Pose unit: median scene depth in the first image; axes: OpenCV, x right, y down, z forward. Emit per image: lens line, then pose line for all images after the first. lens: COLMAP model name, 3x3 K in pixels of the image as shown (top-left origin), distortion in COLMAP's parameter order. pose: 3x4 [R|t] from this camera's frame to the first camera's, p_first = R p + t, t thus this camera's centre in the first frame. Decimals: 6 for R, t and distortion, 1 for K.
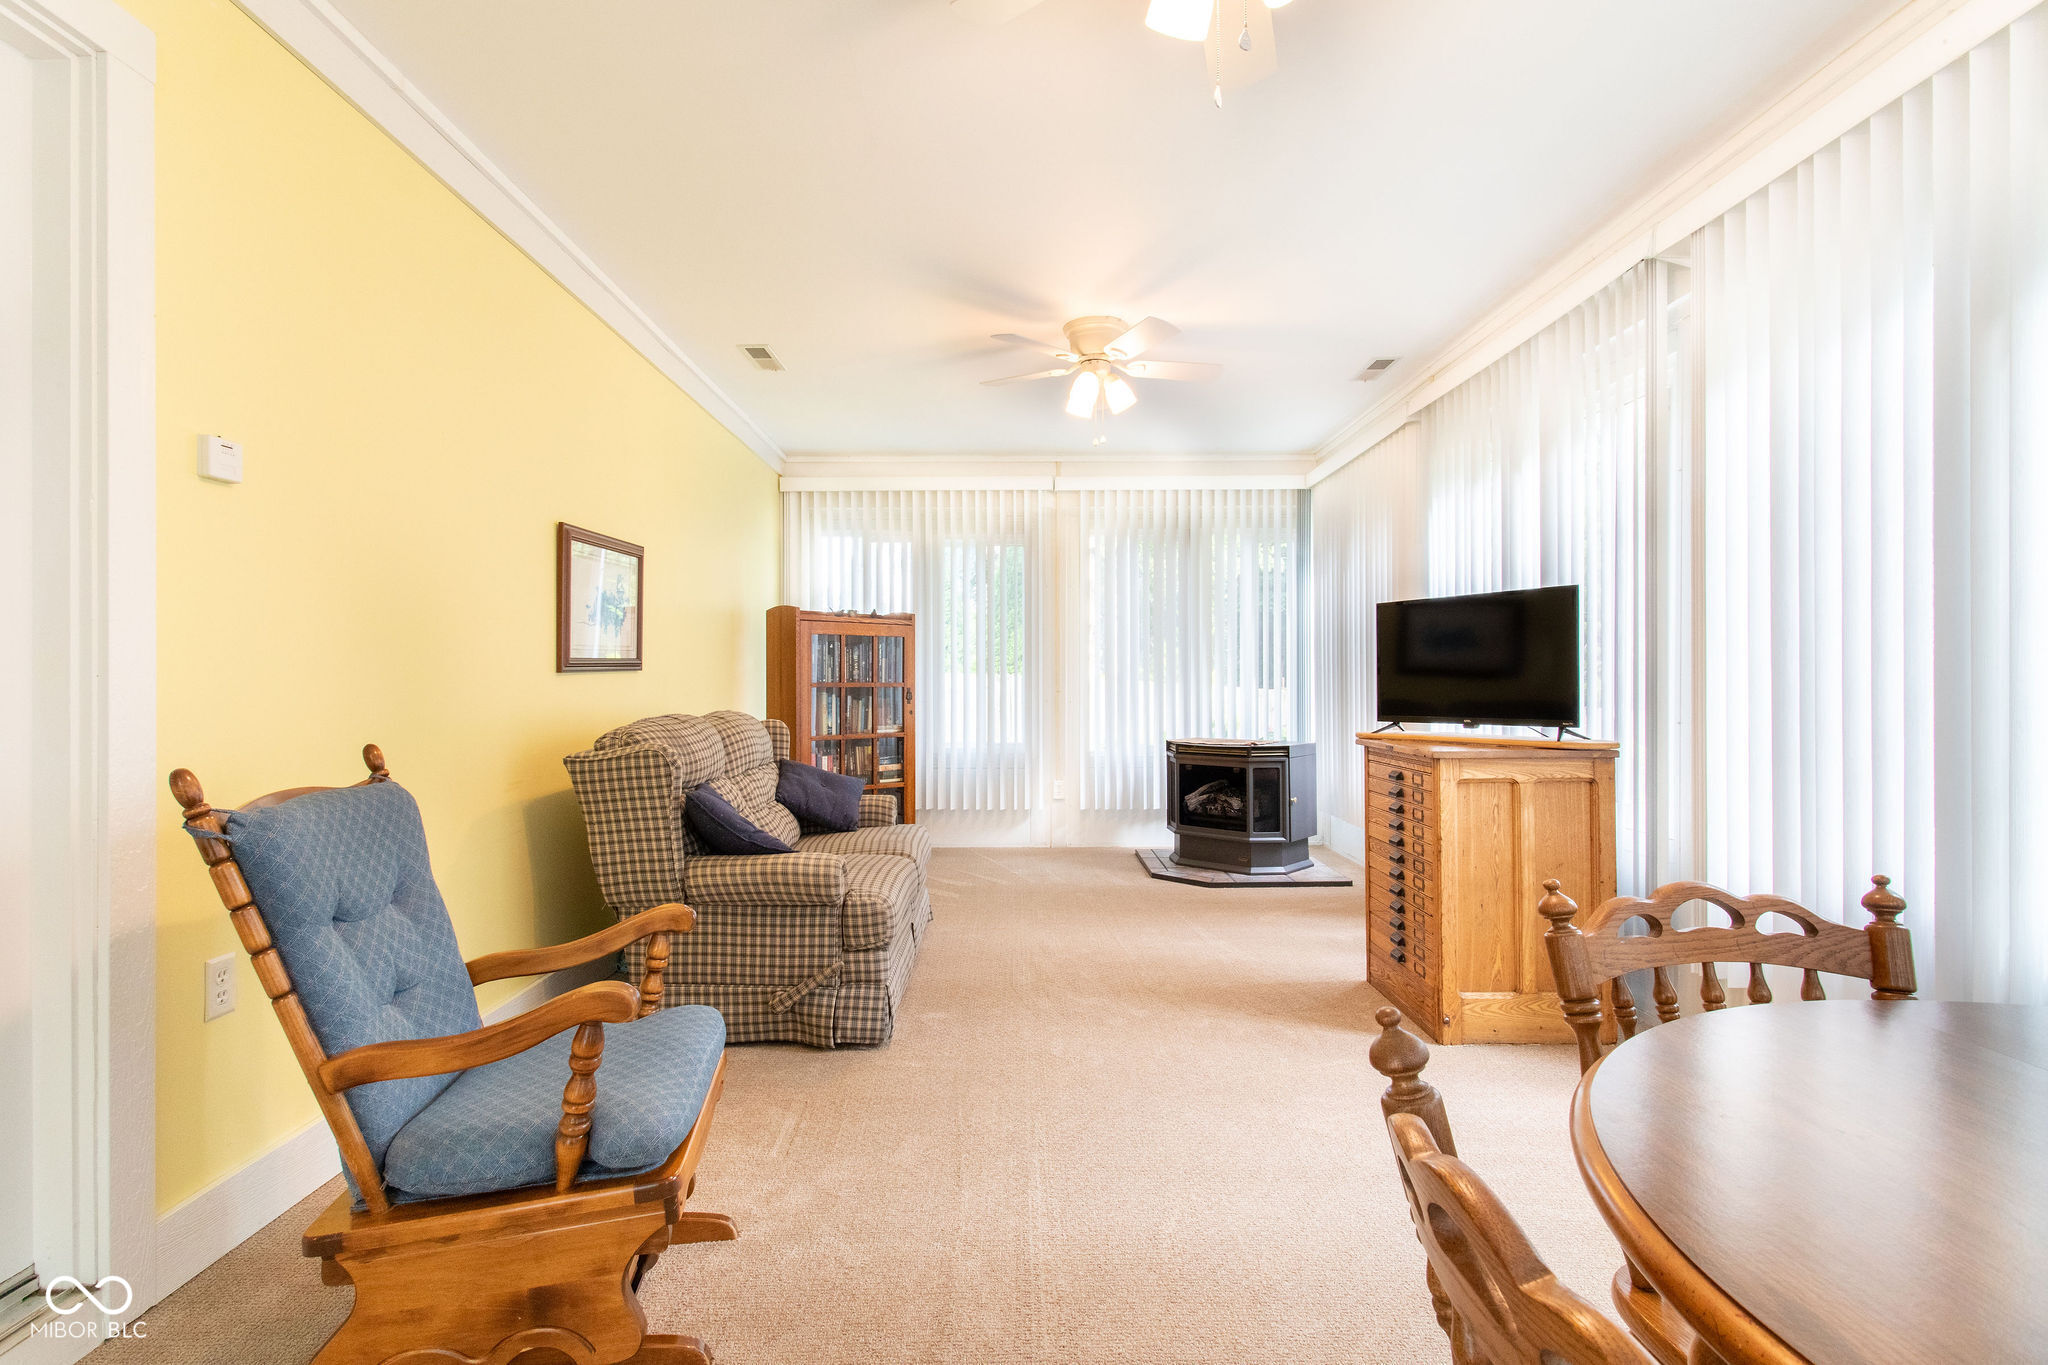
lens RADIAL K [[951.4, 0, 1024.9], [0, 951.4, 688.6], [0, 0, 1]] dist [-0.005059, 0.000890]
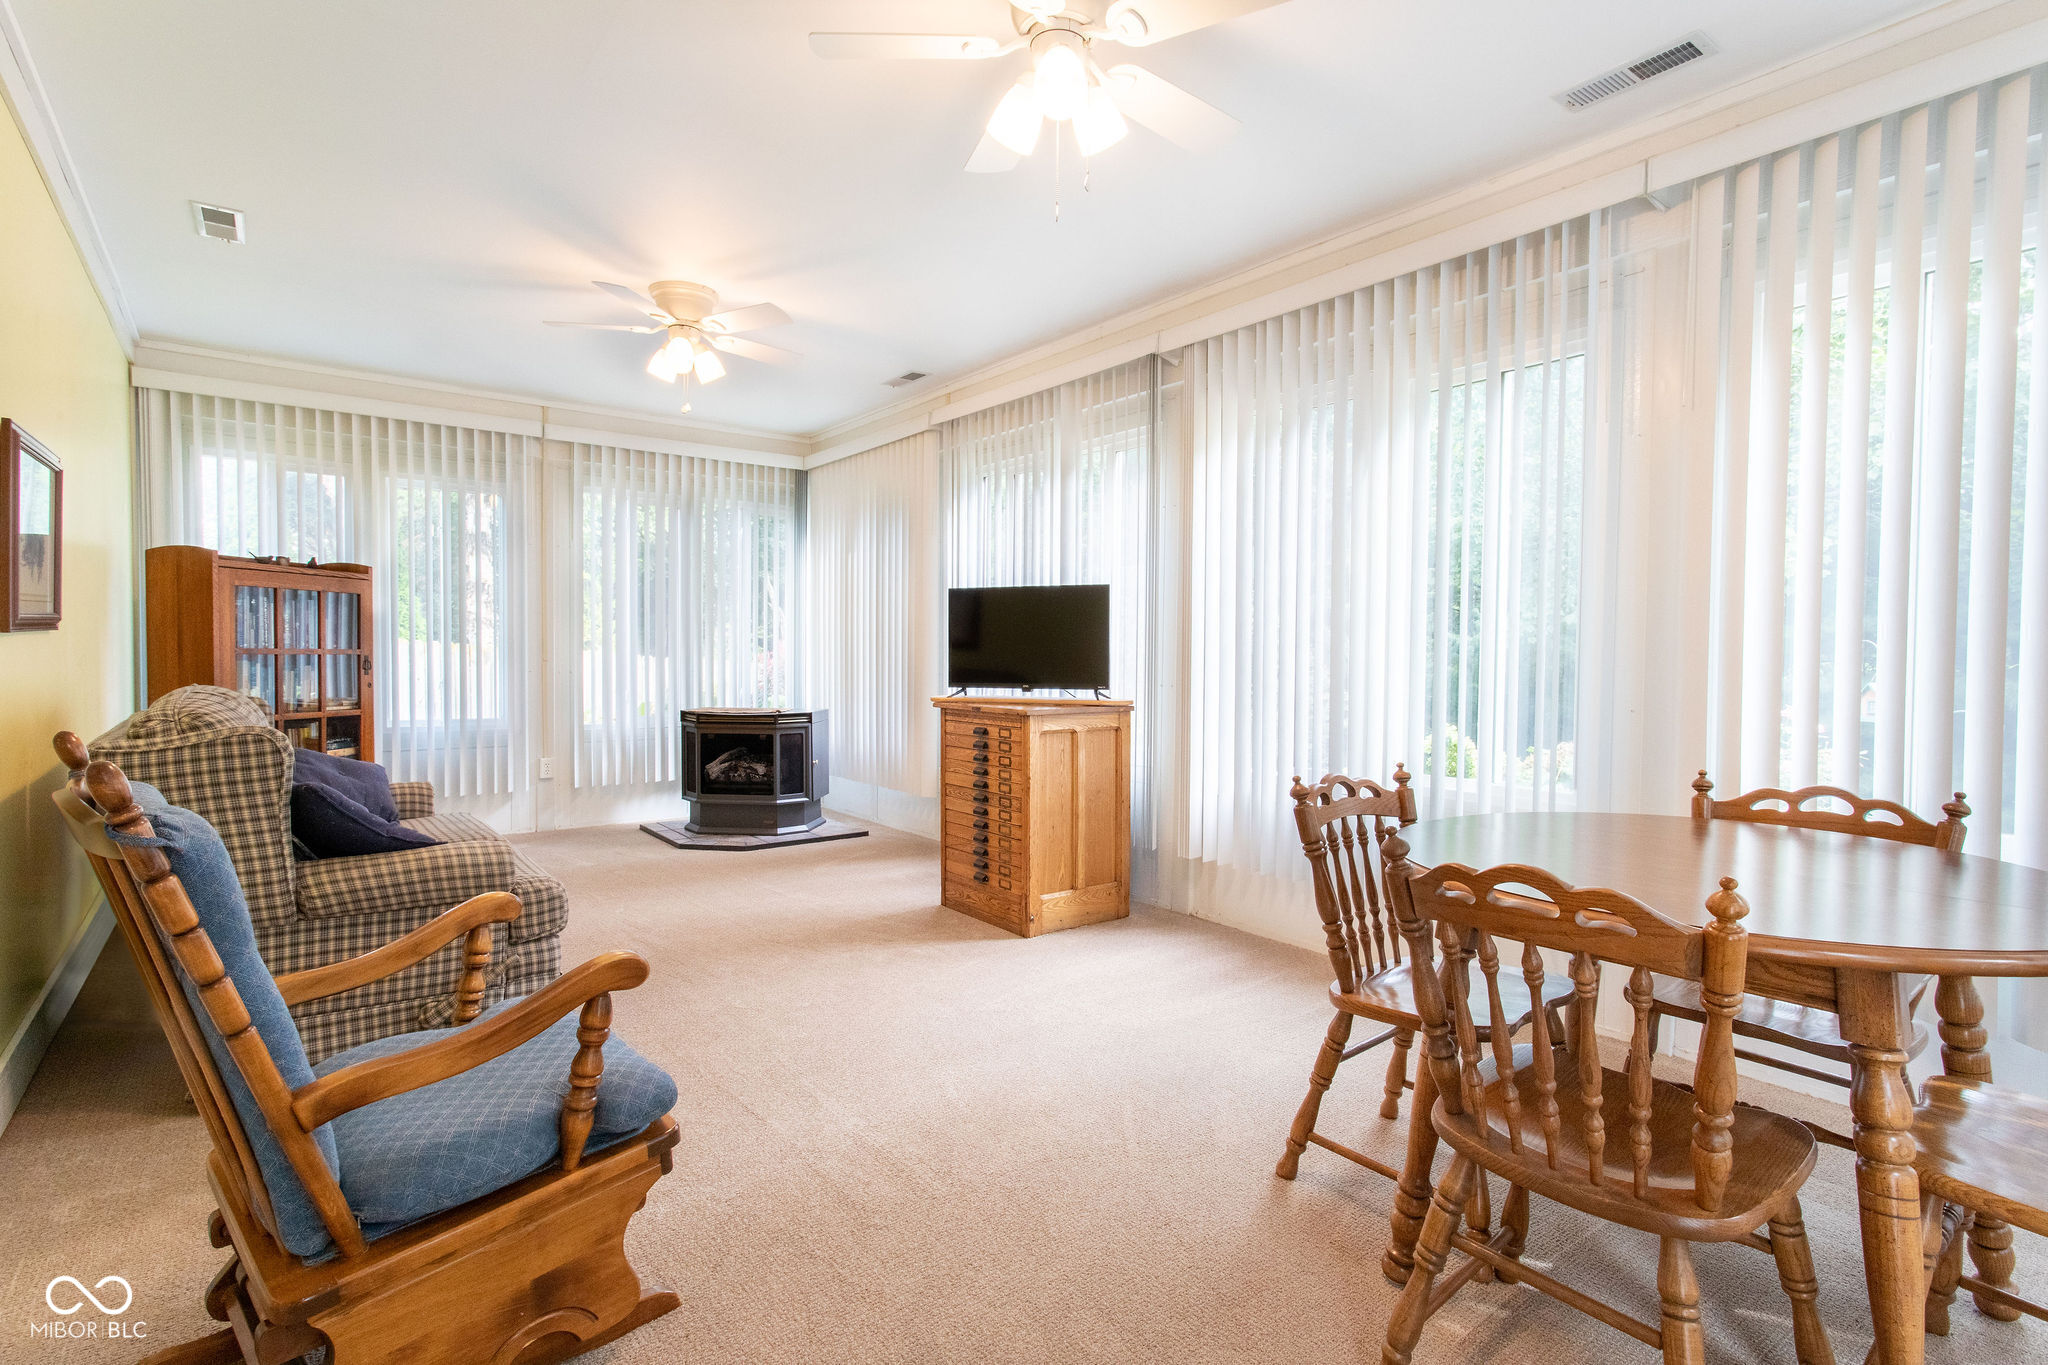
lens RADIAL K [[977.5, 0, 1024.0], [0, 977.5, 682.5], [0, 0, 1]] dist [-0.002515, 0.000816]
pose [[0.796824, -0.009009, 0.604144, -0.349688], [-0.006811, 0.999691, 0.023891, -0.002257], [-0.604173, -0.023152, 0.796517, -0.040786]]
